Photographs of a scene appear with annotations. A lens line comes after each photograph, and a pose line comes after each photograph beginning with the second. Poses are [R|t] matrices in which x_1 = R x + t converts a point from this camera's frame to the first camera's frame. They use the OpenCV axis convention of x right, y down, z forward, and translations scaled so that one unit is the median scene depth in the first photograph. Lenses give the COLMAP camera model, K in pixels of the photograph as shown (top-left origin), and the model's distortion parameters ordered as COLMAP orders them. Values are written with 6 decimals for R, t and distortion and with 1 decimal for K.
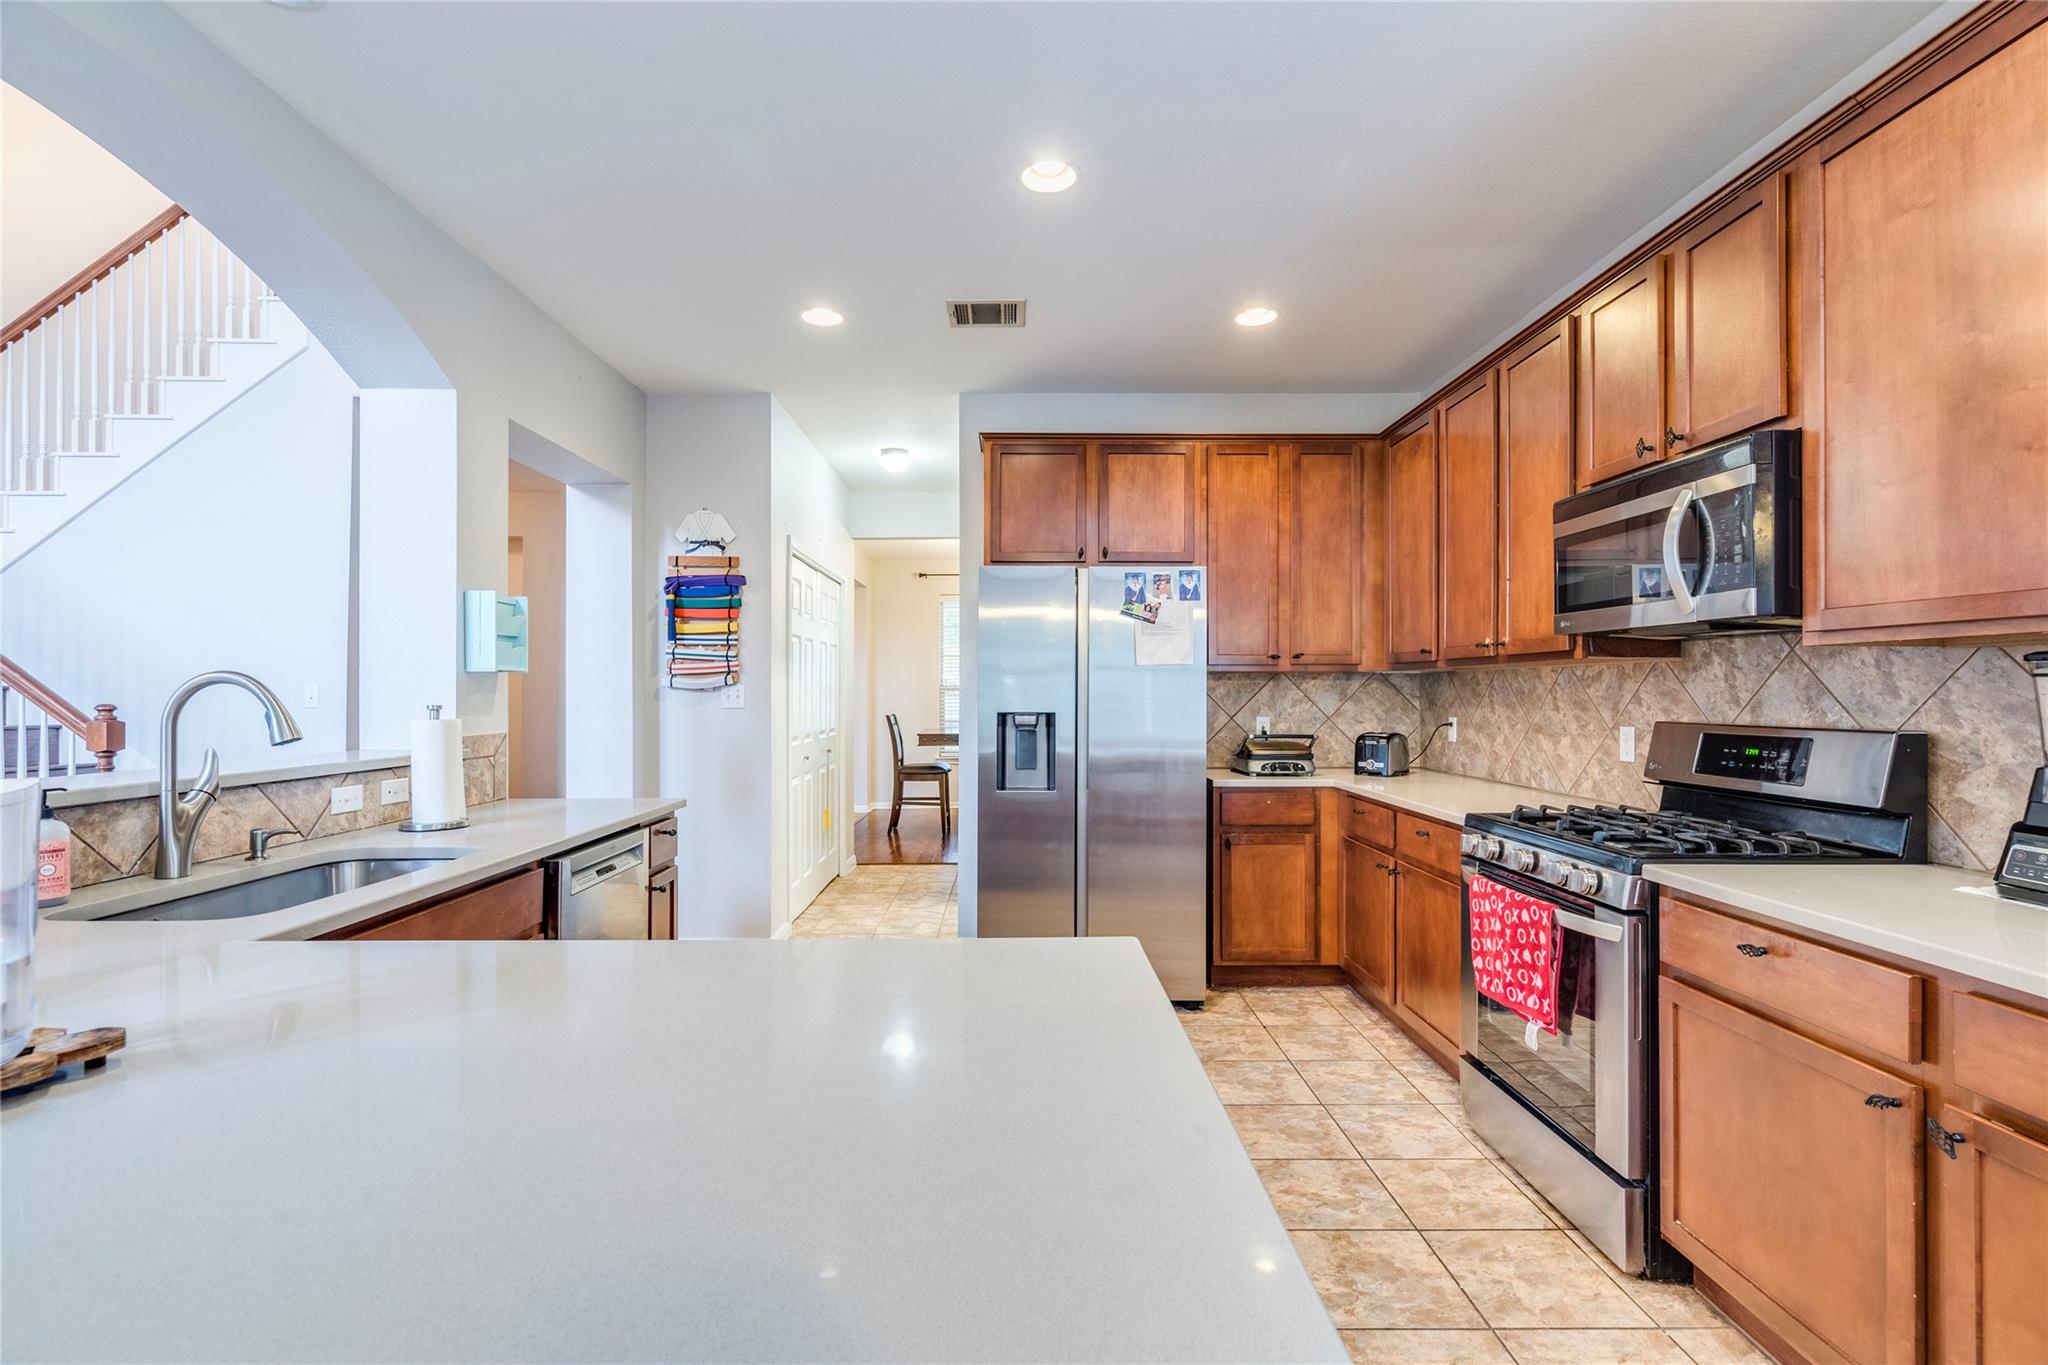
lens RADIAL K [[933.7, 0, 1024.2], [0, 933.7, 692.0], [0, 0, 1]] dist [-0.001966, 0.000272]
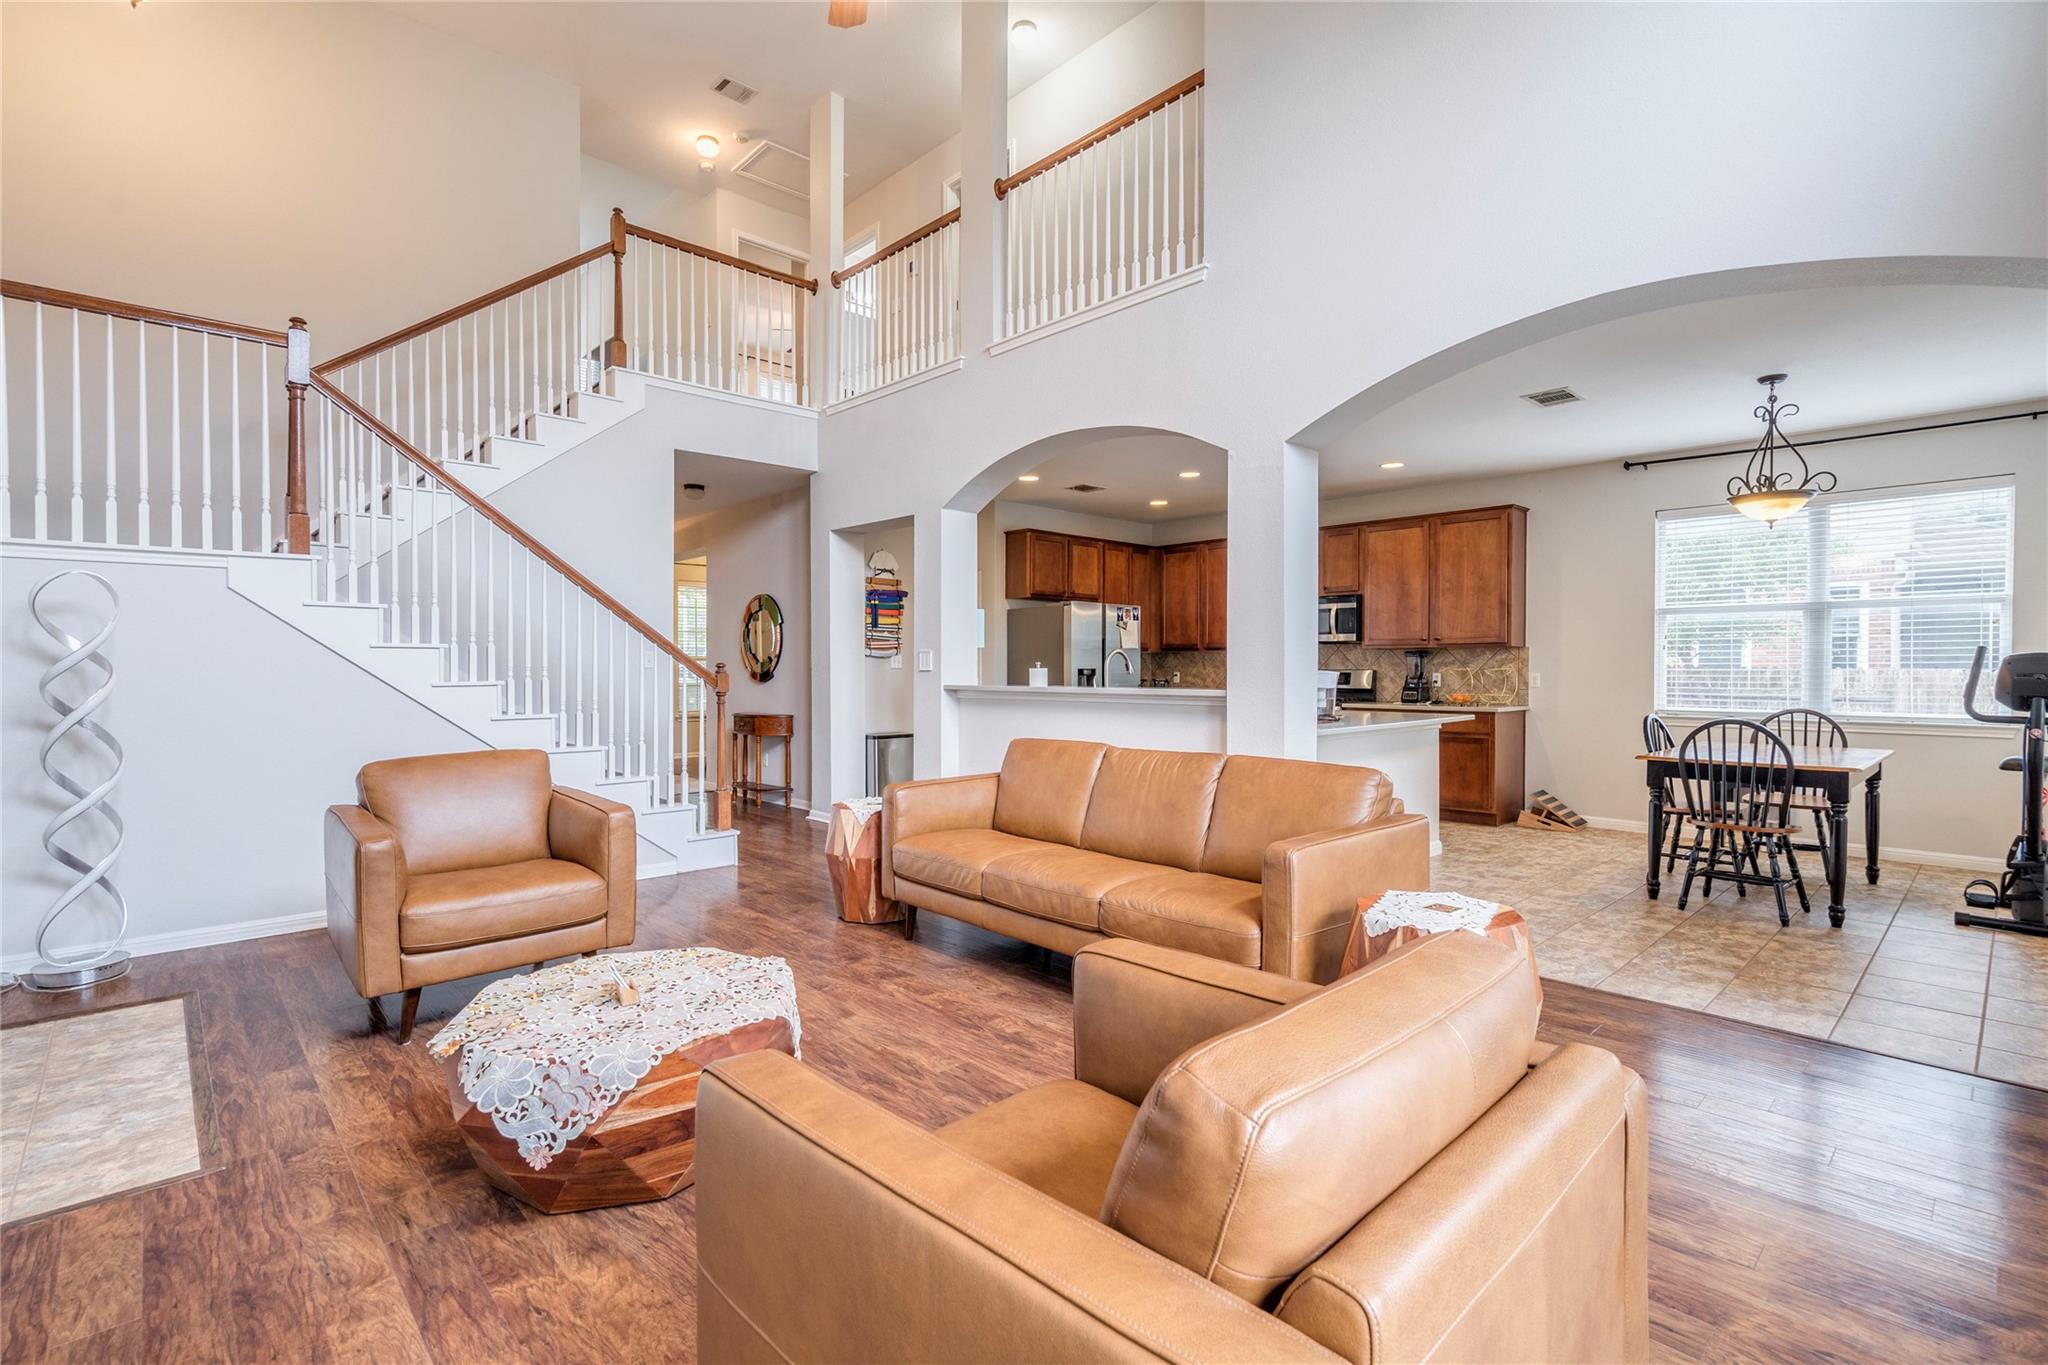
lens RADIAL K [[933.7, 0, 1024.2], [0, 933.7, 692.0], [0, 0, 1]] dist [-0.001966, 0.000272]
pose [[0.732868, -0.015271, 0.680199, -1.608876], [-0.003980, 0.999635, 0.026730, 0.019243], [-0.680359, -0.022296, 0.732540, -0.520151]]
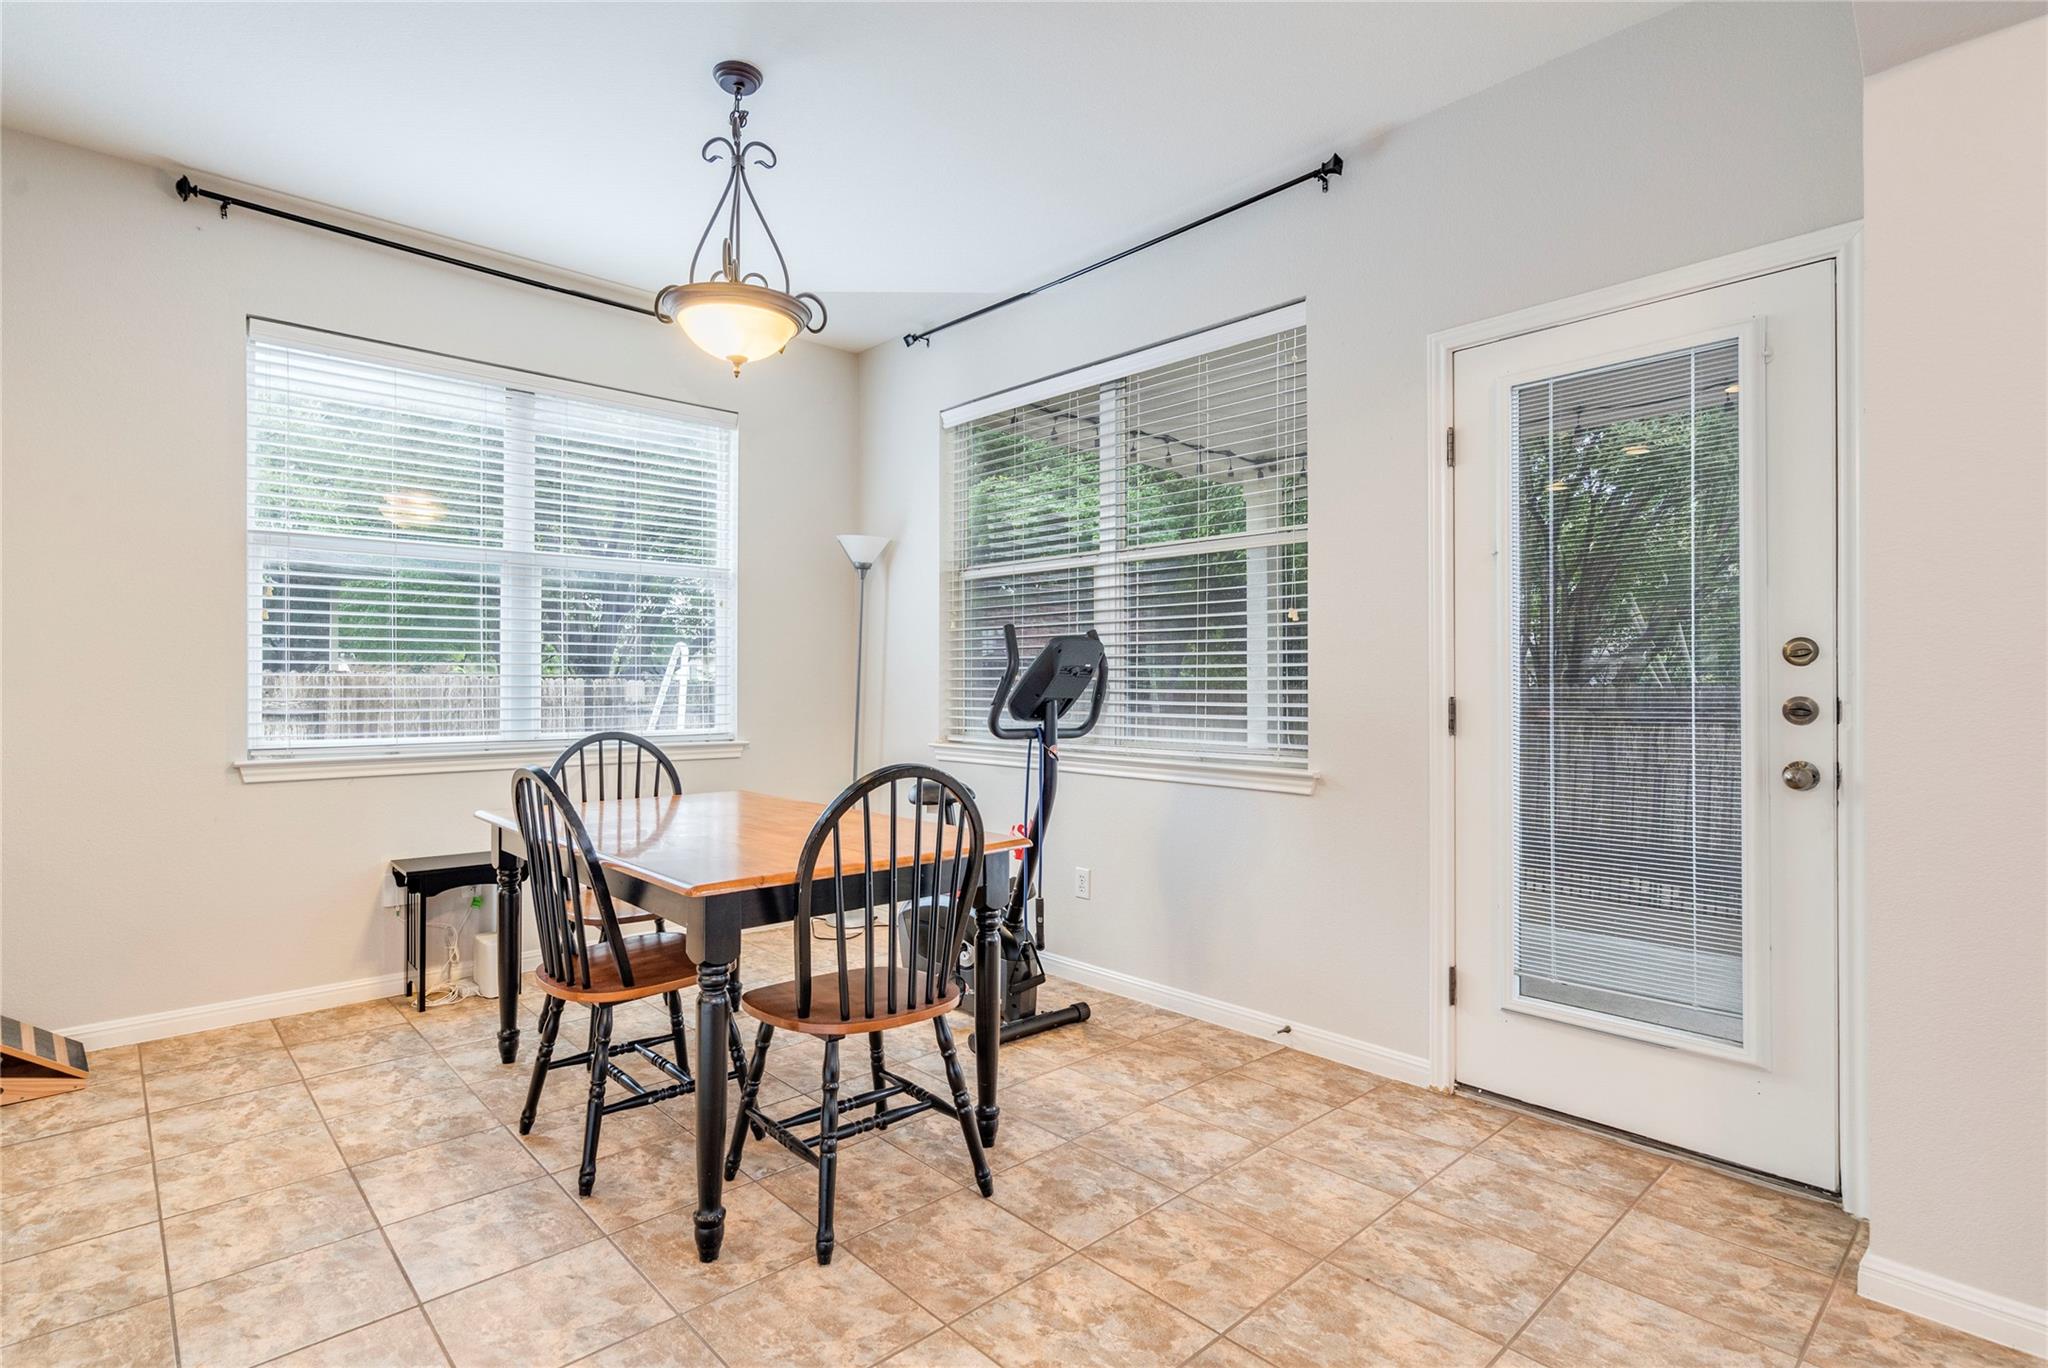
lens RADIAL K [[1006.8, 0, 1024.0], [0, 1006.8, 684.0], [0, 0, 1]] dist [-0.004454, -0.000459]
pose [[-0.666160, -0.000577, 0.745809, -0.571221], [-0.003732, 0.999990, -0.002560, 0.038019], [-0.745799, -0.004489, -0.666155, 0.071204]]
